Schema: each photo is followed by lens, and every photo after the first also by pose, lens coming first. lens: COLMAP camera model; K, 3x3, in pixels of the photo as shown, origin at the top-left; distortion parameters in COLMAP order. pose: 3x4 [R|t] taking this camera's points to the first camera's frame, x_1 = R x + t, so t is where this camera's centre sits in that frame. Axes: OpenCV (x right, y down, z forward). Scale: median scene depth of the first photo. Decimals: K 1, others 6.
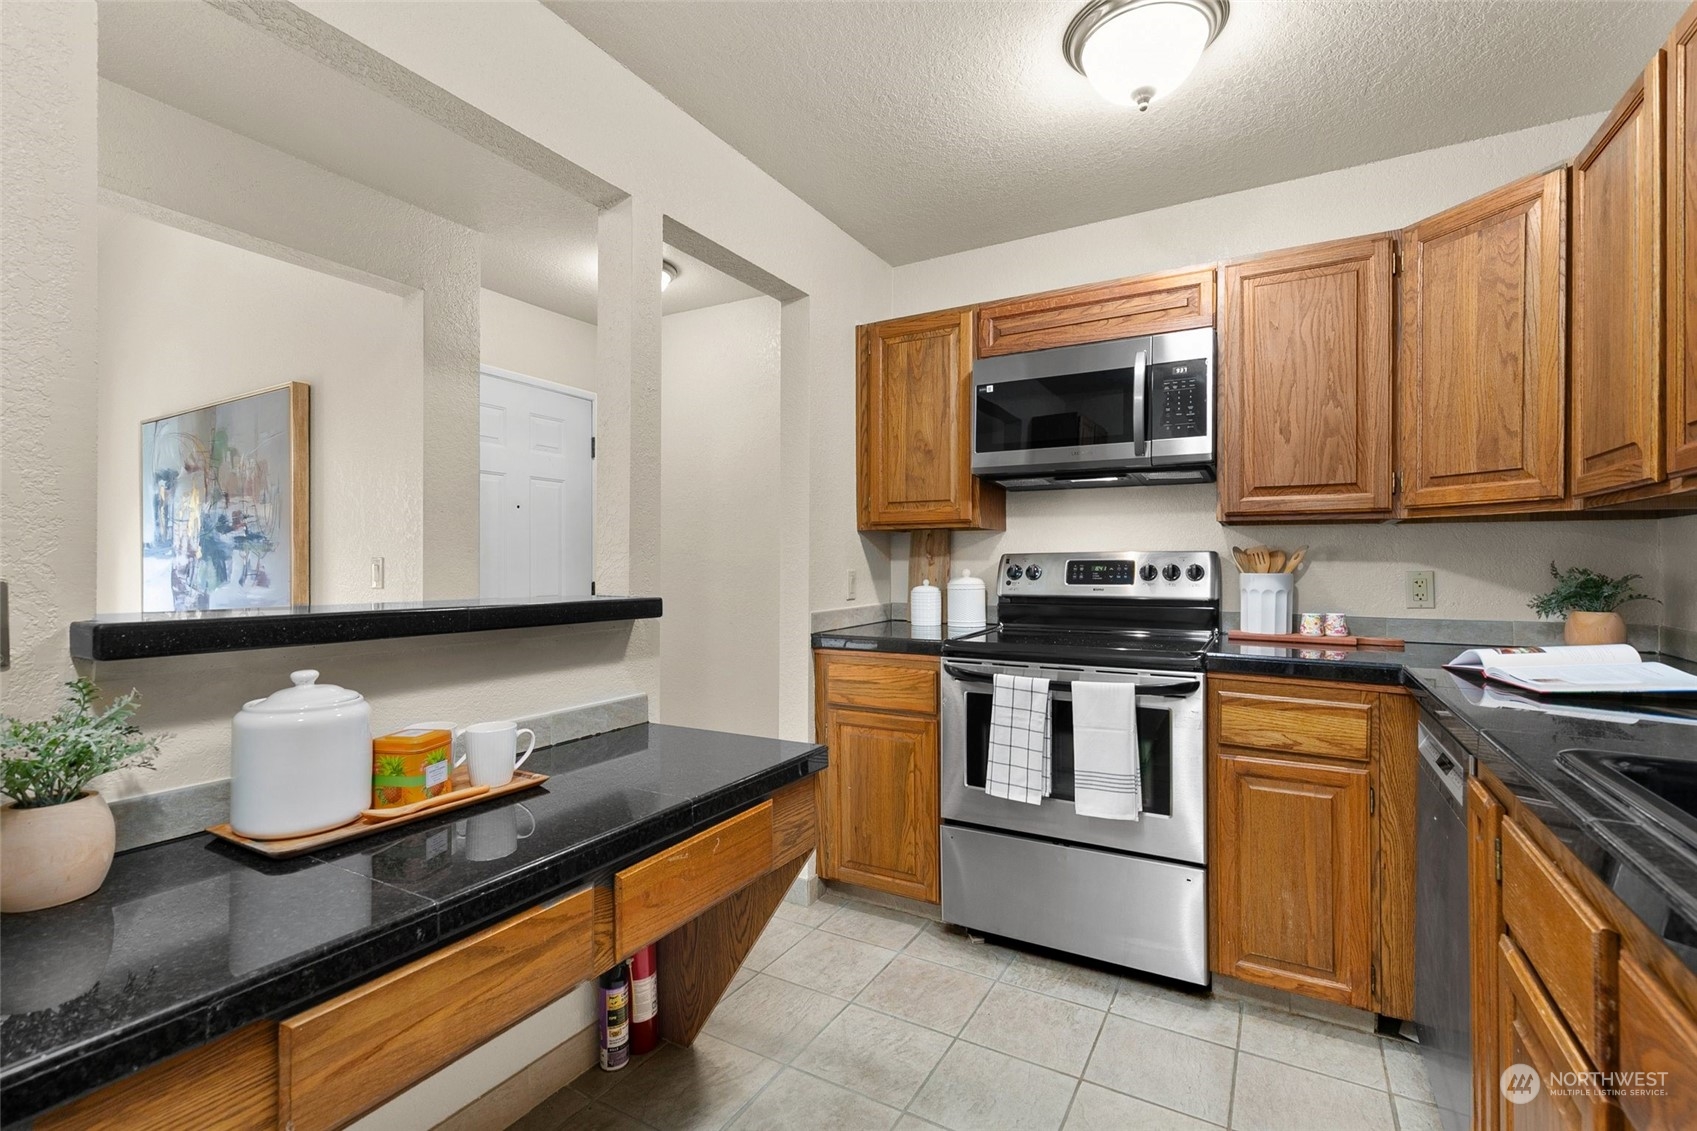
lens RADIAL K [[766.0, 0, 845.7], [0, 766.0, 559.0], [0, 0, 1]] dist [0.008362, -0.000188]
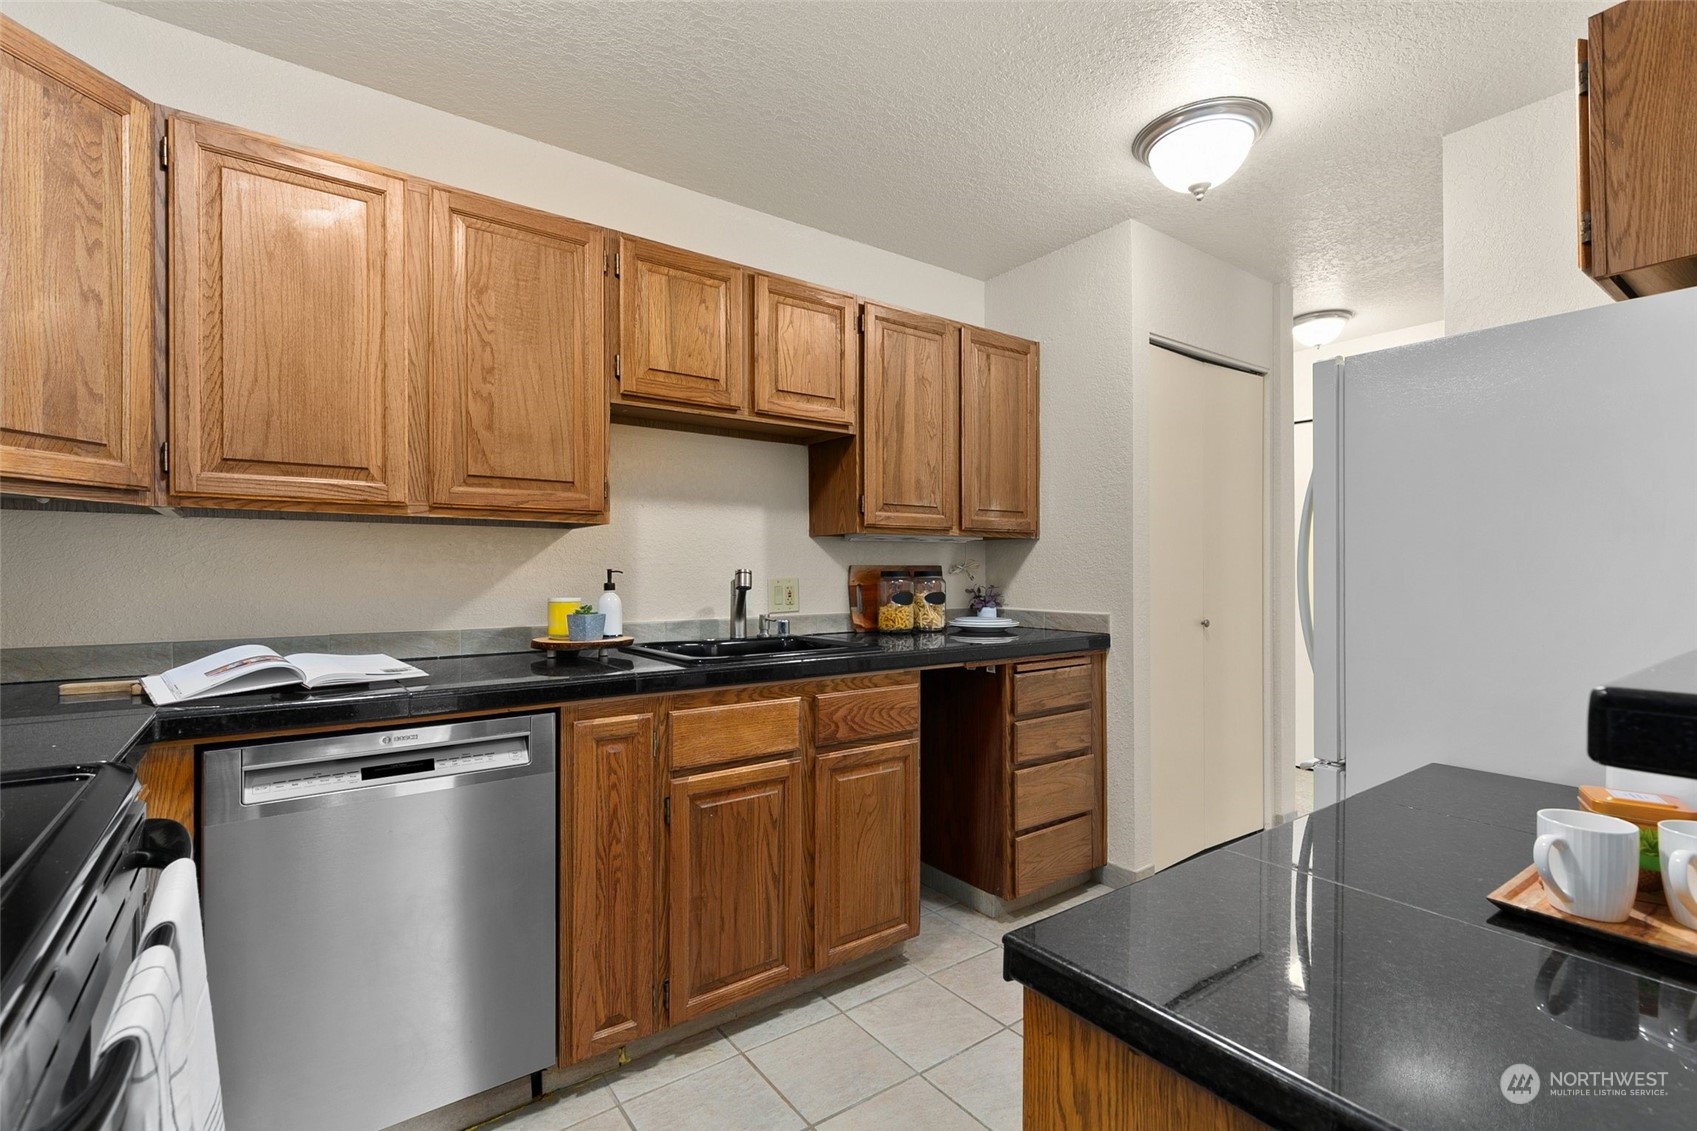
lens RADIAL K [[766.0, 0, 846.8], [0, 766.0, 570.1], [0, 0, 1]] dist [0.008362, -0.000188]
pose [[-0.916460, -0.004041, 0.400107, -0.103493], [-0.006725, 0.999963, -0.005305, 0.007211], [-0.400070, -0.007552, -0.916453, 1.151415]]
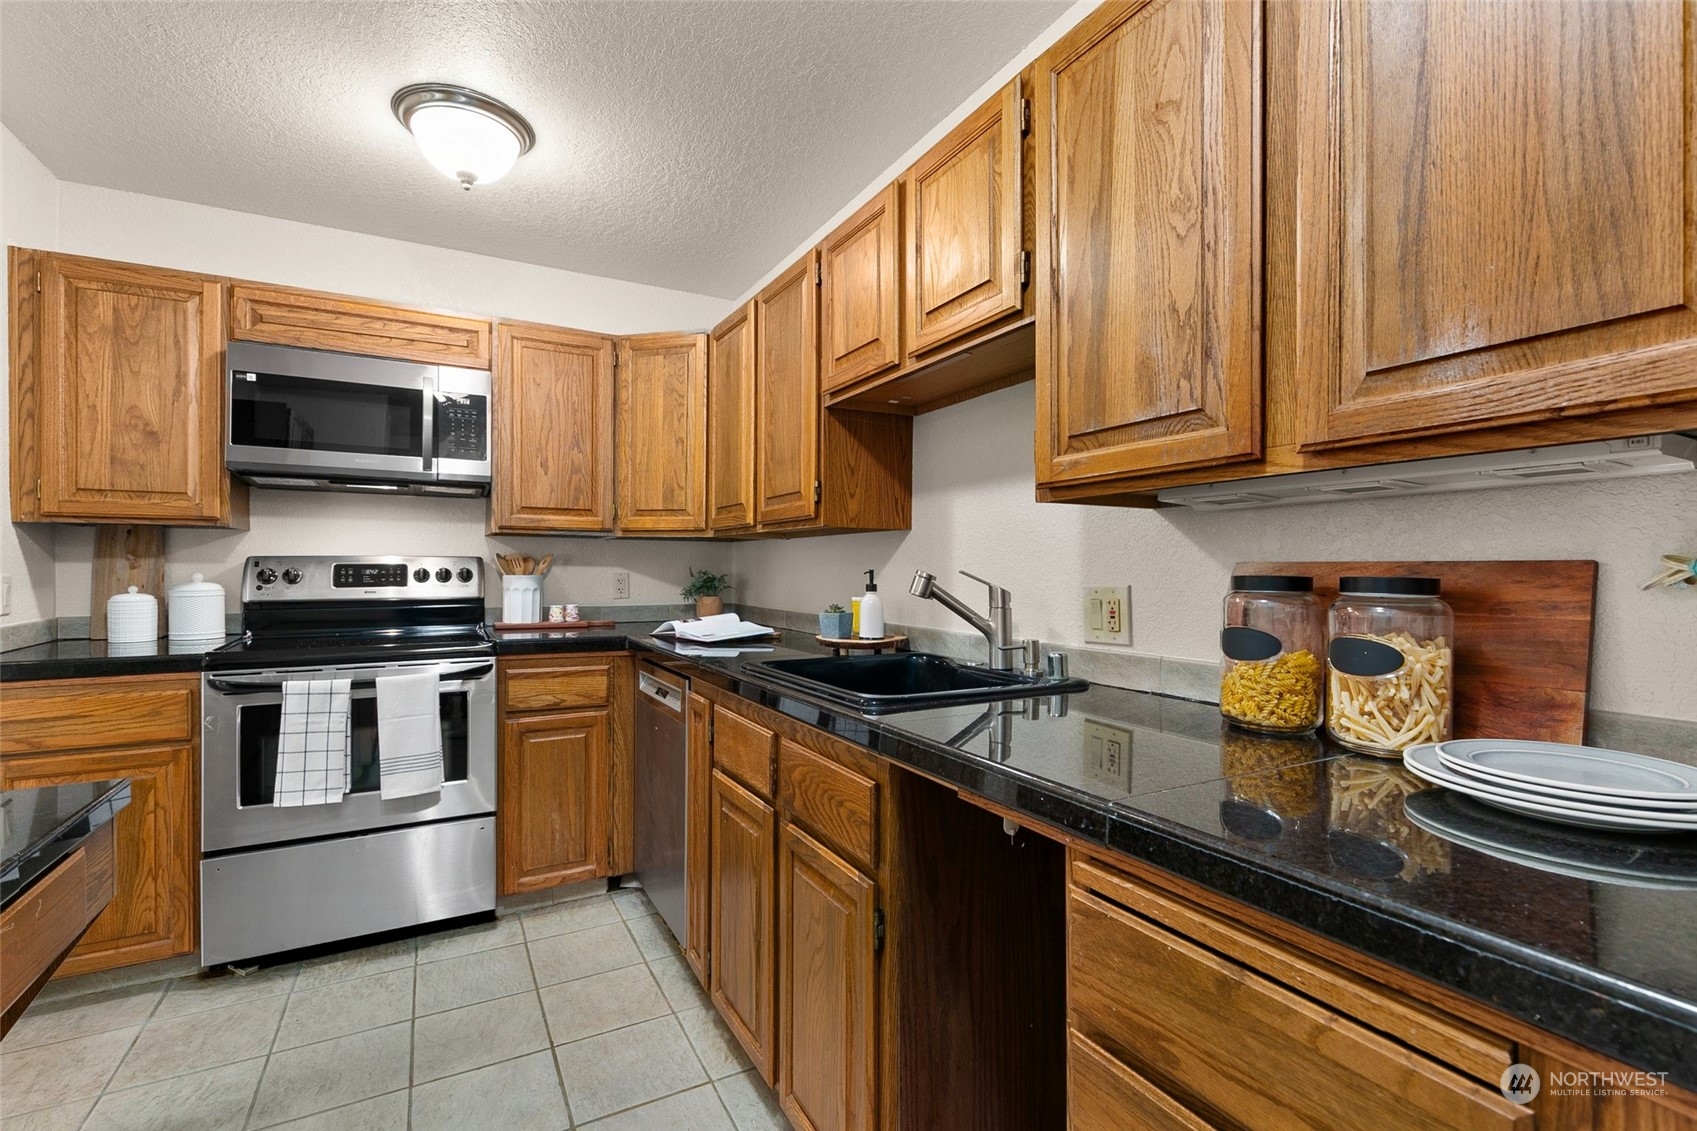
lens RADIAL K [[766.0, 0, 841.3], [0, 766.0, 565.0], [0, 0, 1]] dist [0.008362, -0.000188]
pose [[0.526627, 0.003347, 0.850090, -0.264519], [-0.008566, 0.999962, 0.001370, -0.004375], [-0.850053, -0.008004, 0.526636, -0.108860]]
